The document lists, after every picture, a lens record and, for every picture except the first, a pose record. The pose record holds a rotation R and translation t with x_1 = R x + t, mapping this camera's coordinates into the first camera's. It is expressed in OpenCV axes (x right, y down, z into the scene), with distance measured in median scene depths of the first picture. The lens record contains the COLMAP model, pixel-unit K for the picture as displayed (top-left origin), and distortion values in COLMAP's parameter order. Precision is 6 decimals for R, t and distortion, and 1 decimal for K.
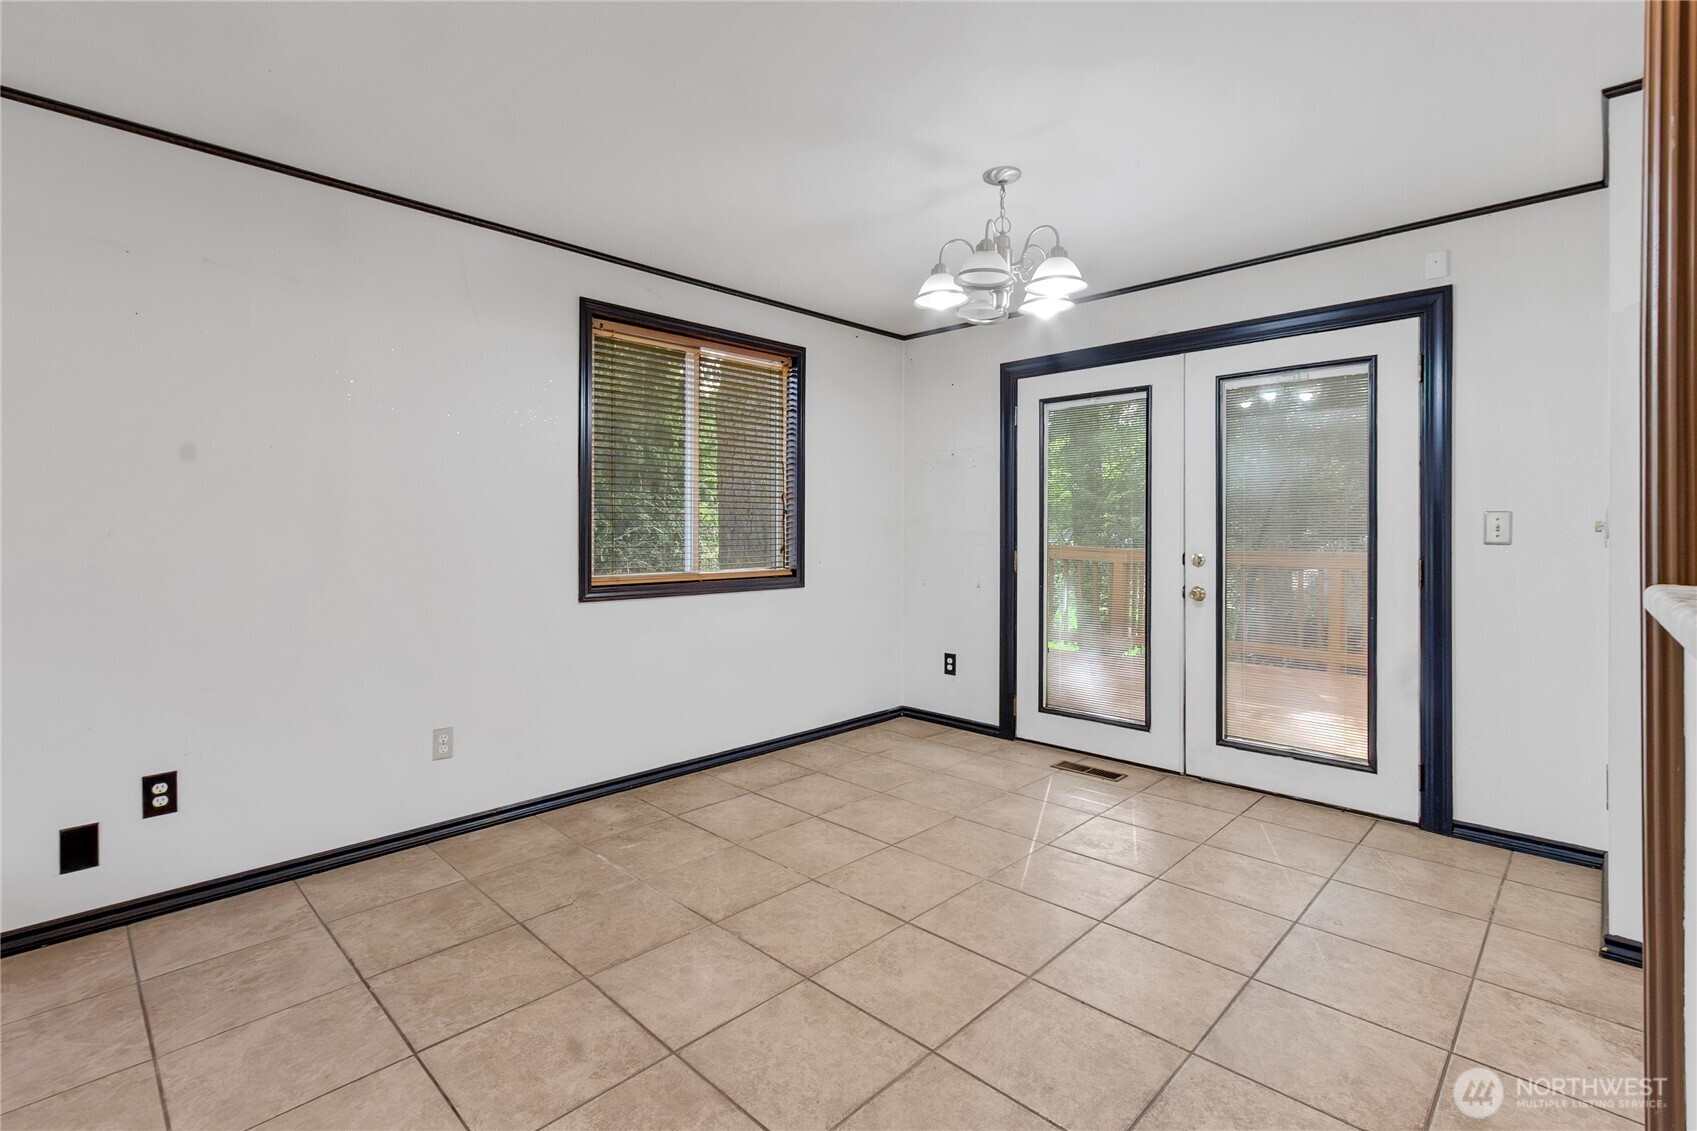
lens RADIAL K [[782.7, 0, 825.0], [0, 782.7, 534.6], [0, 0, 1]] dist [0.005131, -0.002476]
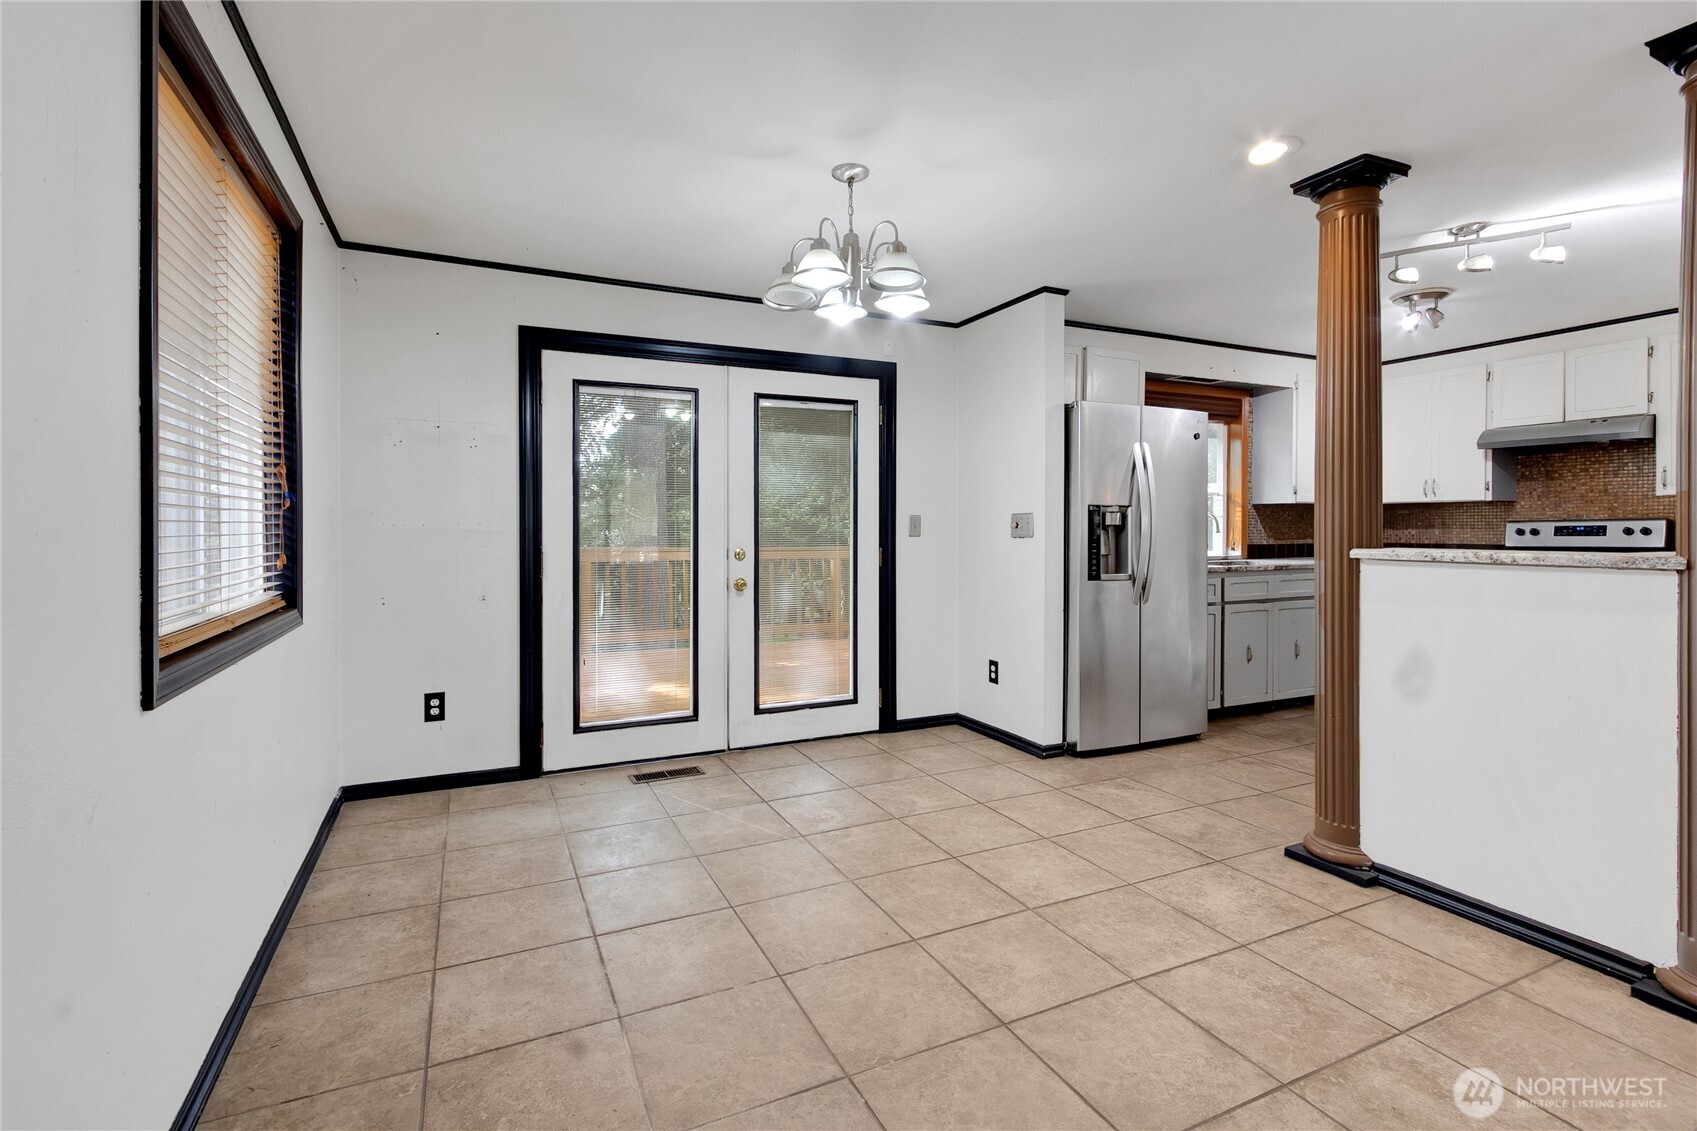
lens RADIAL K [[782.7, 0, 832.6], [0, 782.7, 533.4], [0, 0, 1]] dist [0.005131, -0.002476]
pose [[0.339900, -0.008390, 0.940424, -0.589219], [0.007451, 0.999953, 0.006228, -0.003216], [-0.940432, 0.004890, 0.339946, 0.553900]]
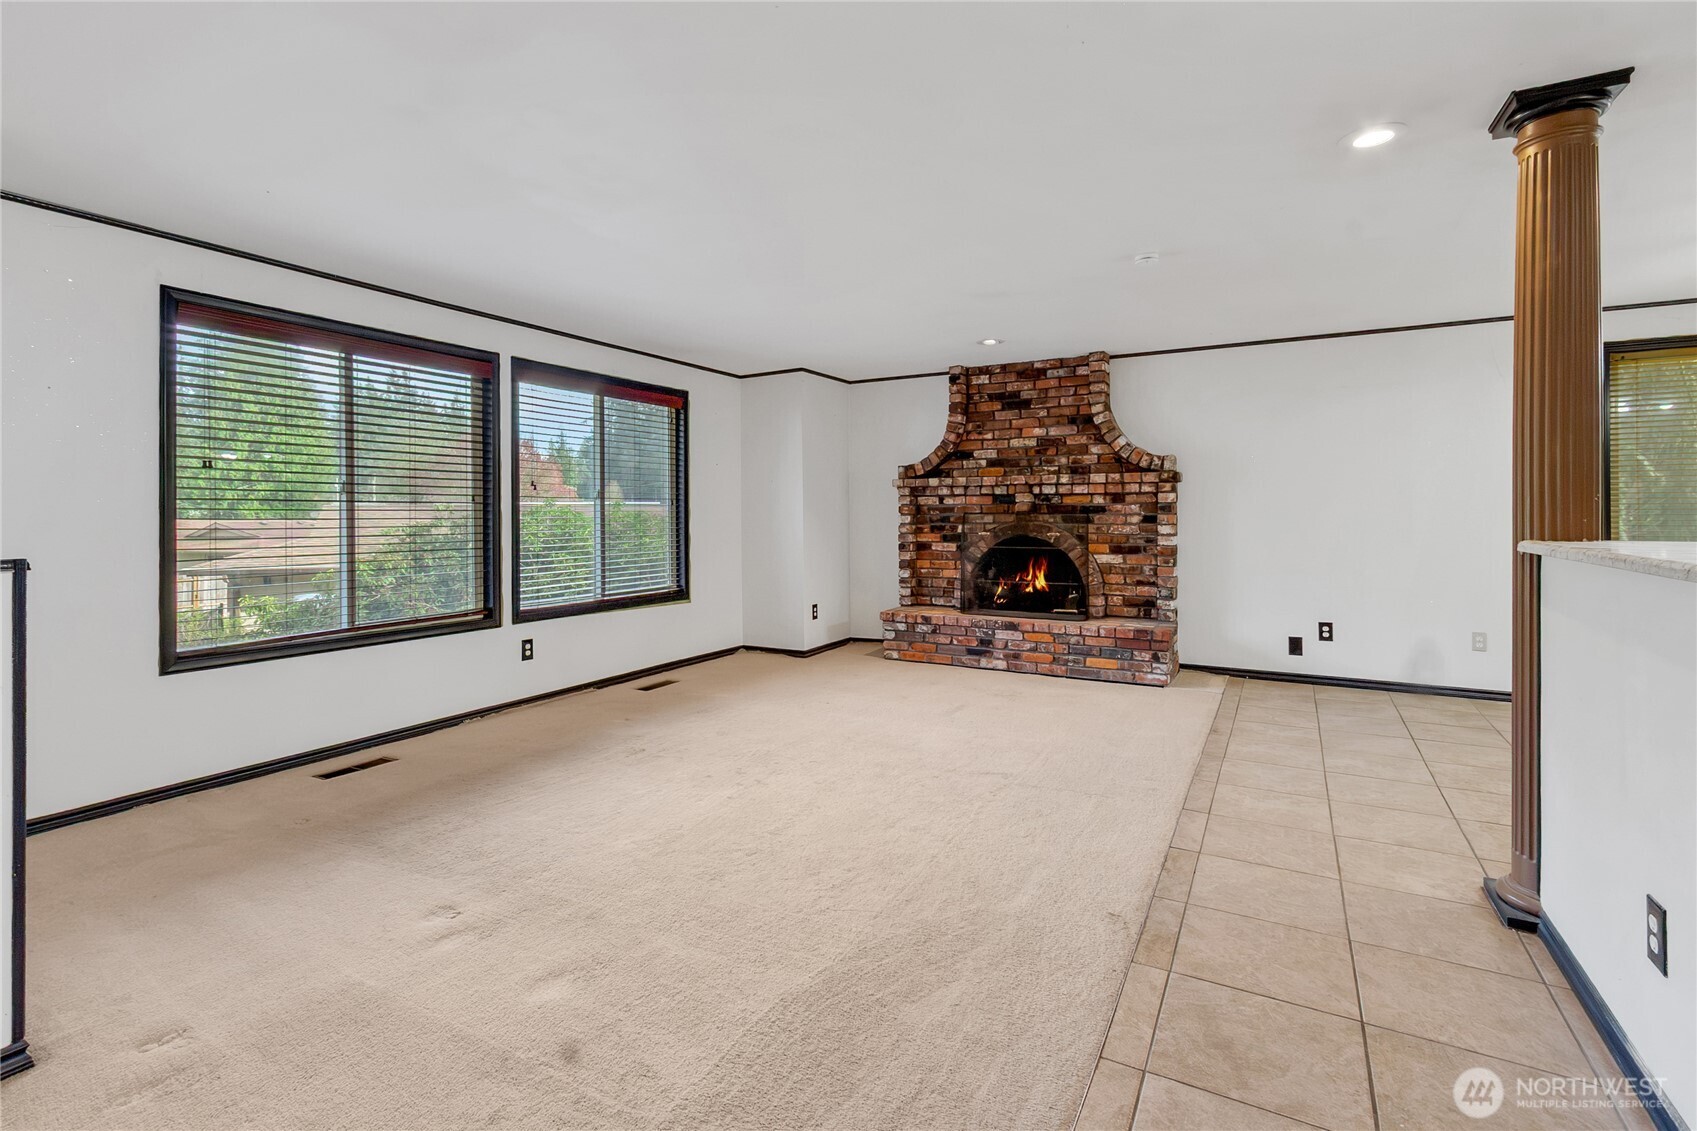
lens RADIAL K [[782.7, 0, 828.9], [0, 782.7, 515.1], [0, 0, 1]] dist [0.005131, -0.002476]
pose [[0.261625, 0.000184, -0.965170, 0.690554], [-0.001752, 0.999998, -0.000284, 0.002183], [0.965168, 0.001765, 0.261624, -0.700138]]
